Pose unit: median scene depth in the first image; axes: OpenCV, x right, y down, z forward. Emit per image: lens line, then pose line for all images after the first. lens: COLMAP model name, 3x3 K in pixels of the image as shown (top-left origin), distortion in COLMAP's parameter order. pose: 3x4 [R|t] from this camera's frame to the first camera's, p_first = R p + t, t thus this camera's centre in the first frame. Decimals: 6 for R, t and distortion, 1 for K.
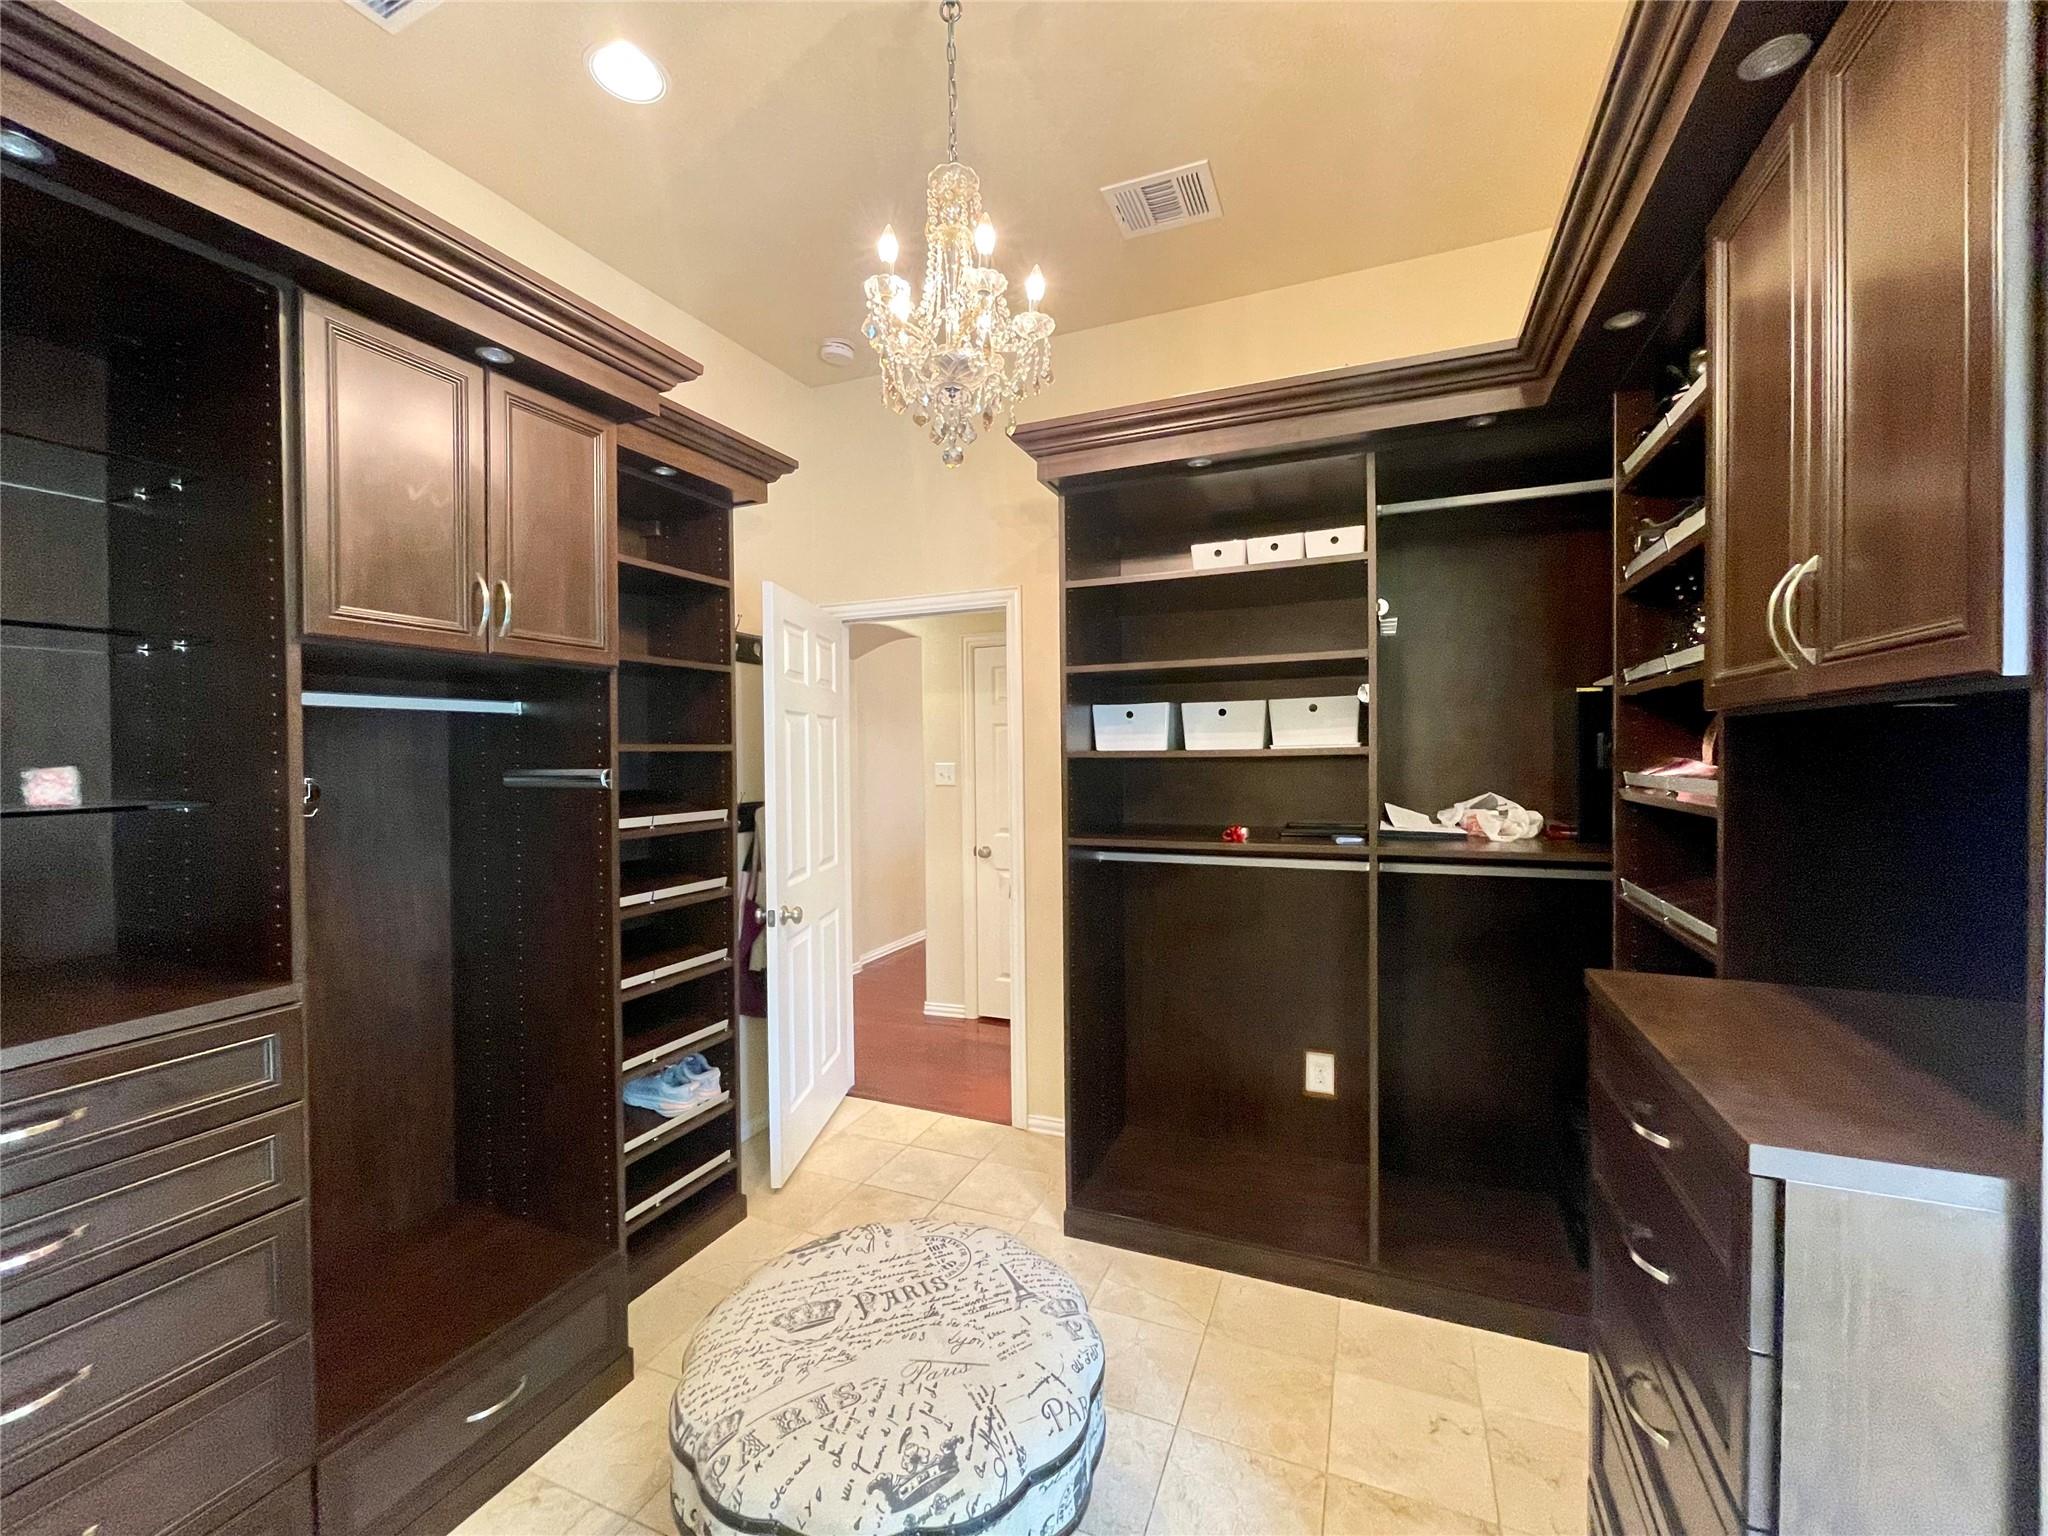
lens RADIAL K [[839.5, 0, 1025.5], [0, 839.5, 762.7], [0, 0, 1]] dist [-0.000187, 0.000432]
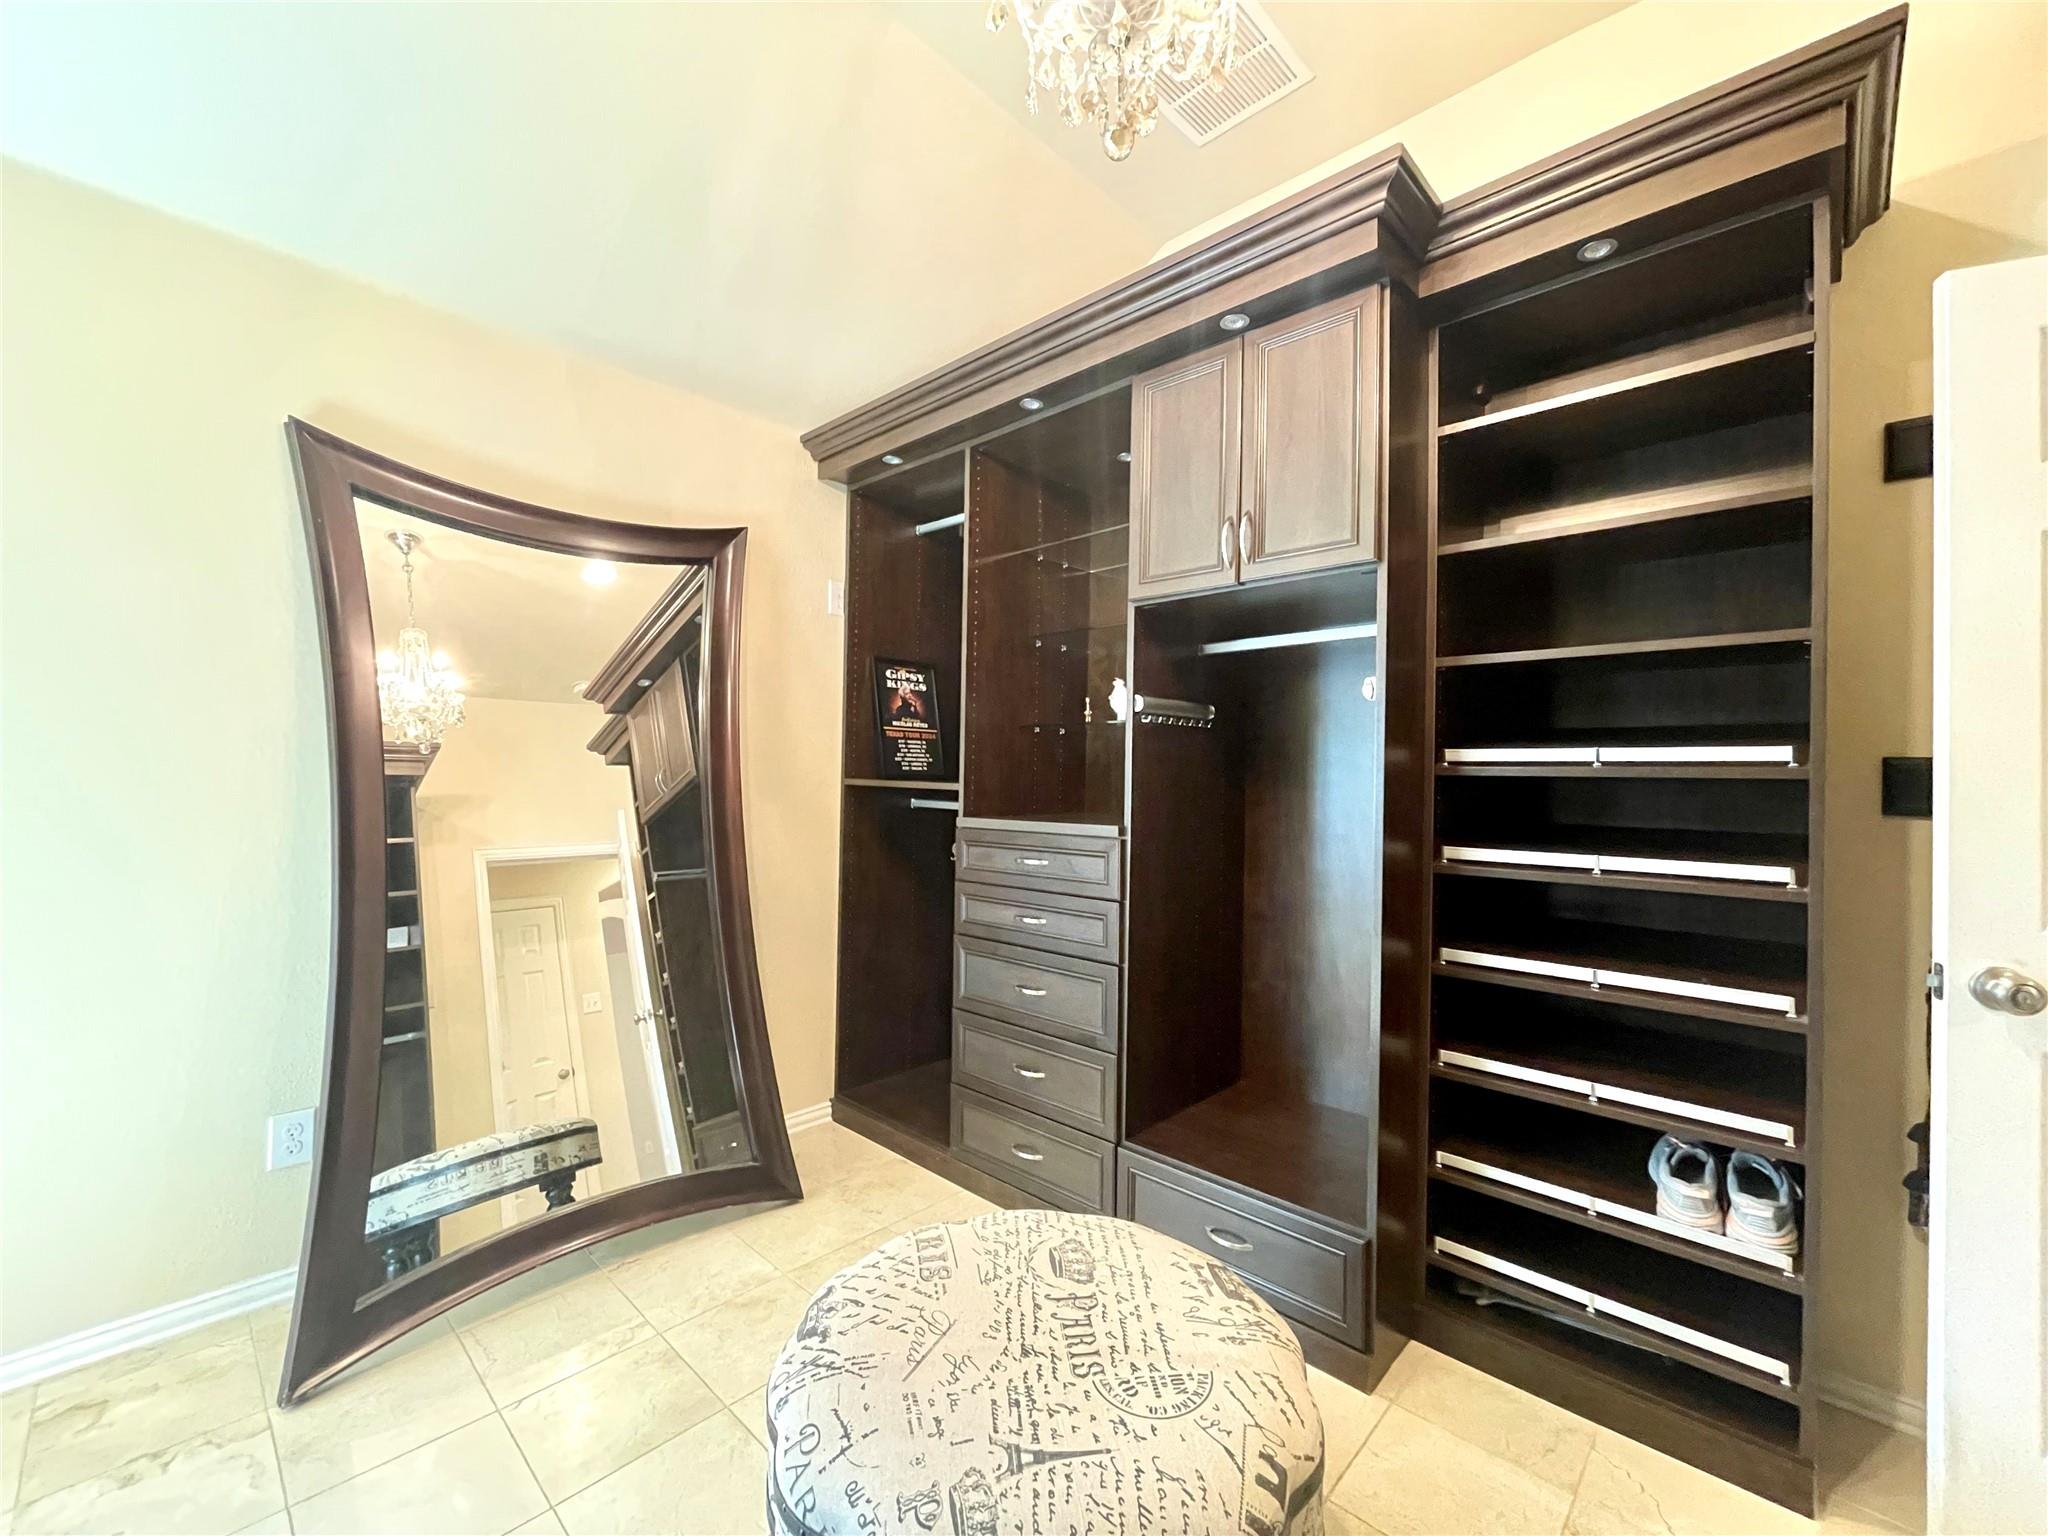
lens RADIAL K [[839.5, 0, 1025.5], [0, 839.5, 762.7], [0, 0, 1]] dist [-0.000187, 0.000432]
pose [[-0.343171, -0.003083, -0.939268, 0.330497], [-0.019081, 0.999811, 0.003690, 0.072403], [0.939079, 0.019188, -0.343165, 0.694736]]
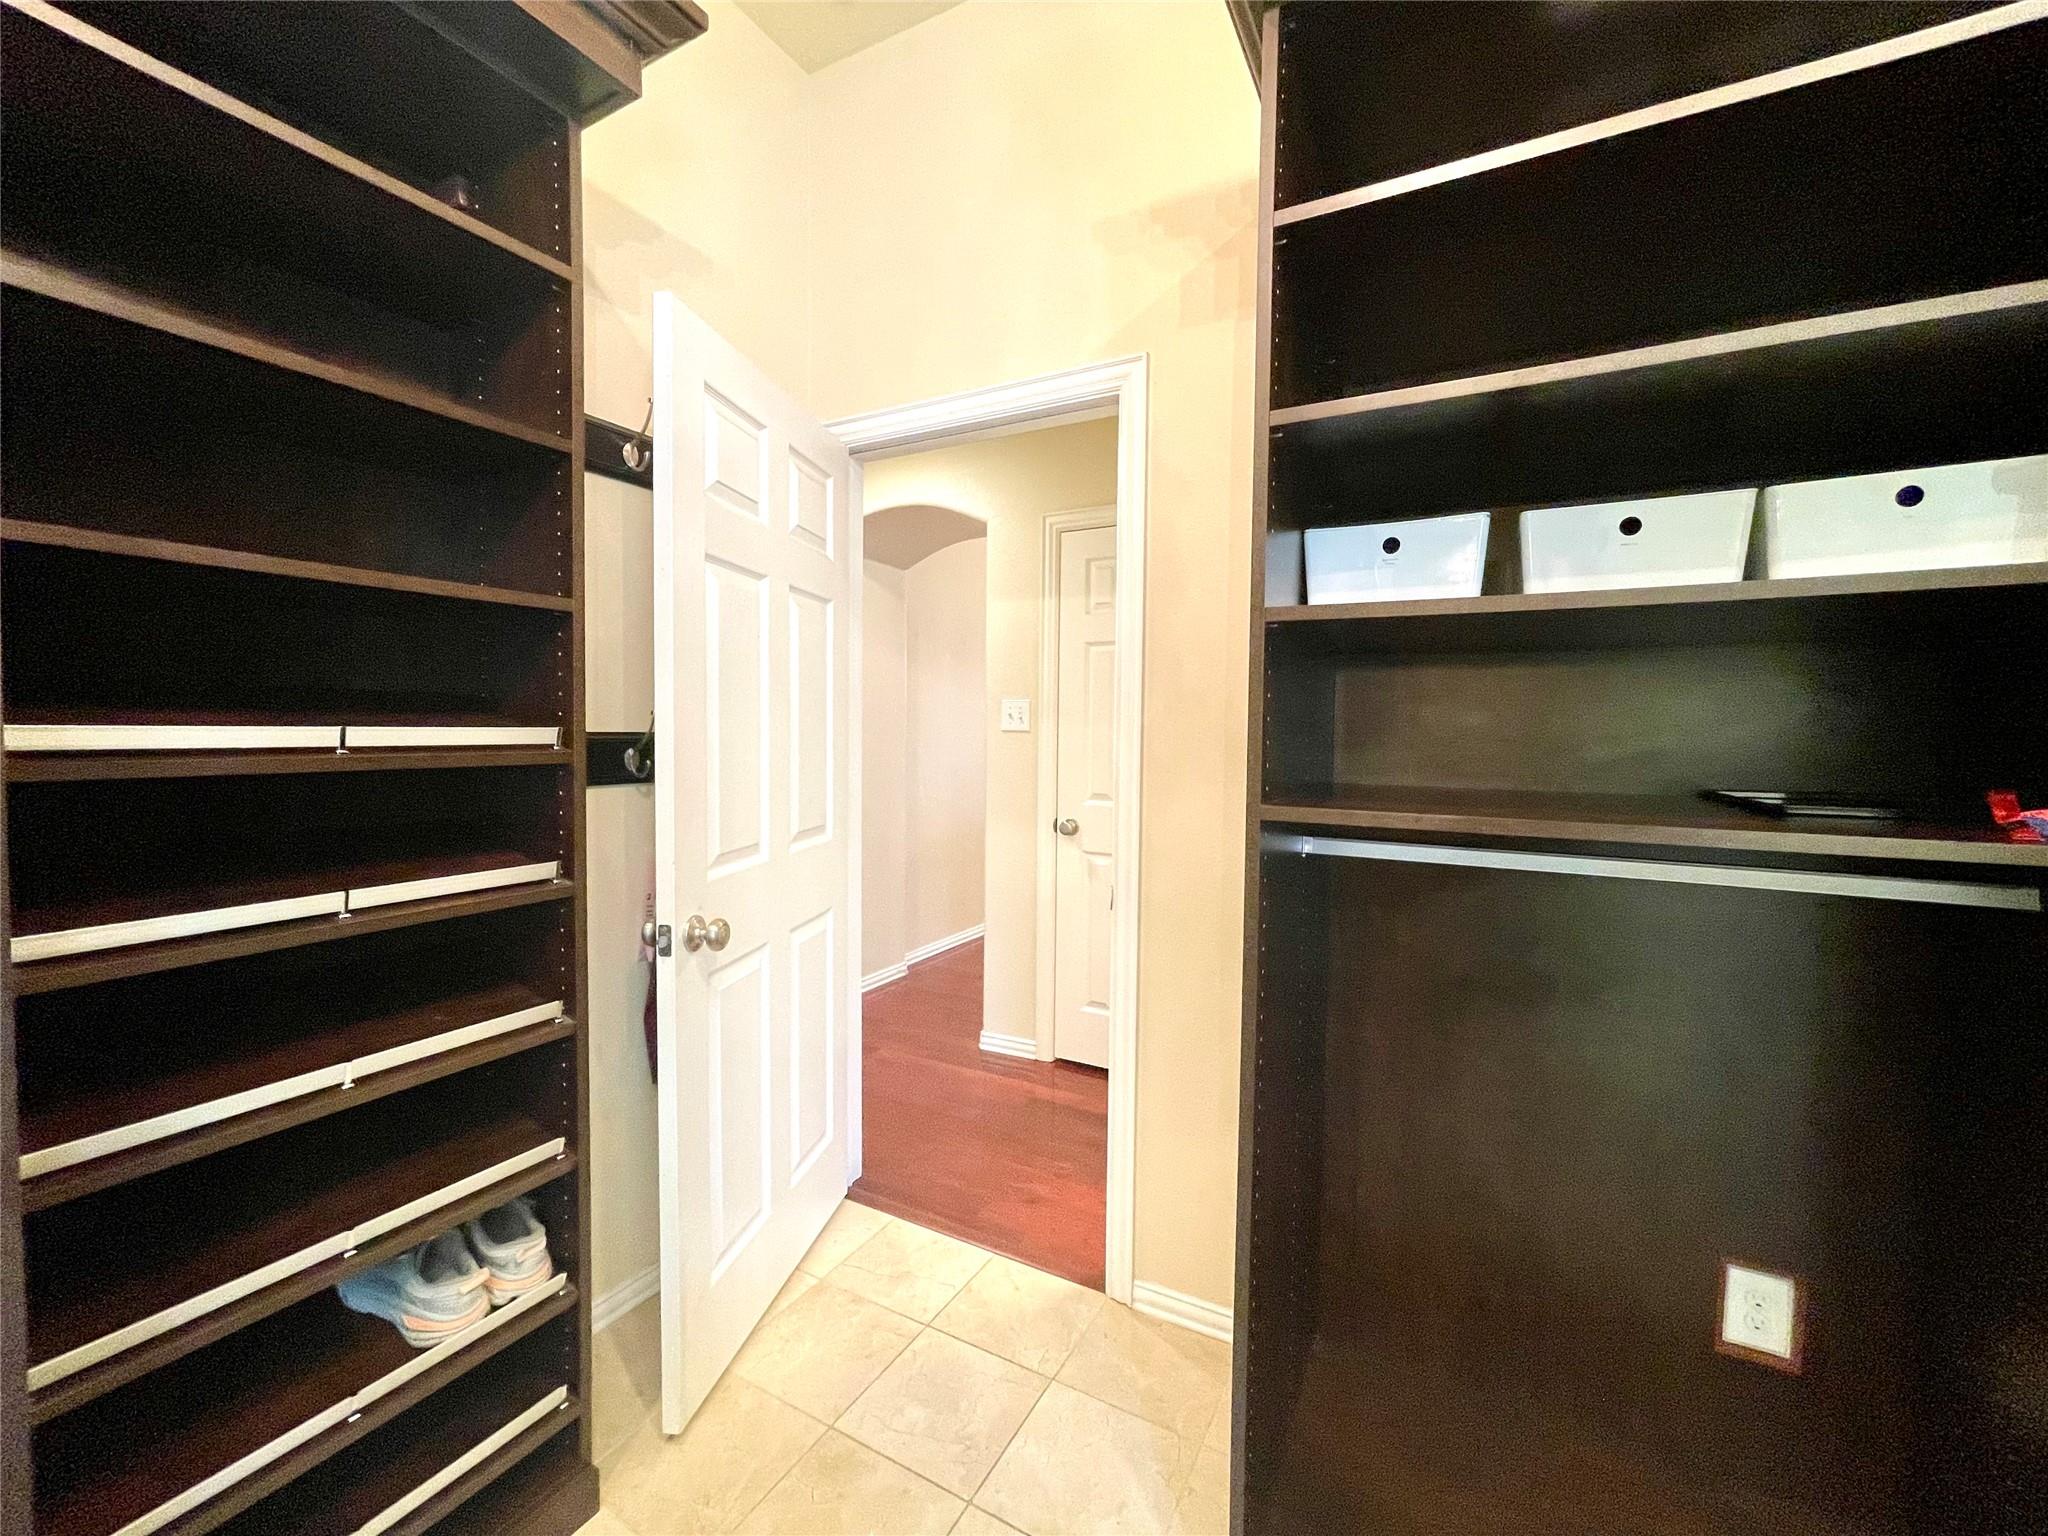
lens RADIAL K [[831.4, 0, 1032.6], [0, 831.4, 758.2], [0, 0, 1]] dist [-0.001343, -0.000012]
pose [[0.995383, 0.025217, -0.092616, -0.027273], [-0.022898, 0.999399, 0.026011, 0.053479], [0.093216, -0.023770, 0.995362, 0.520002]]
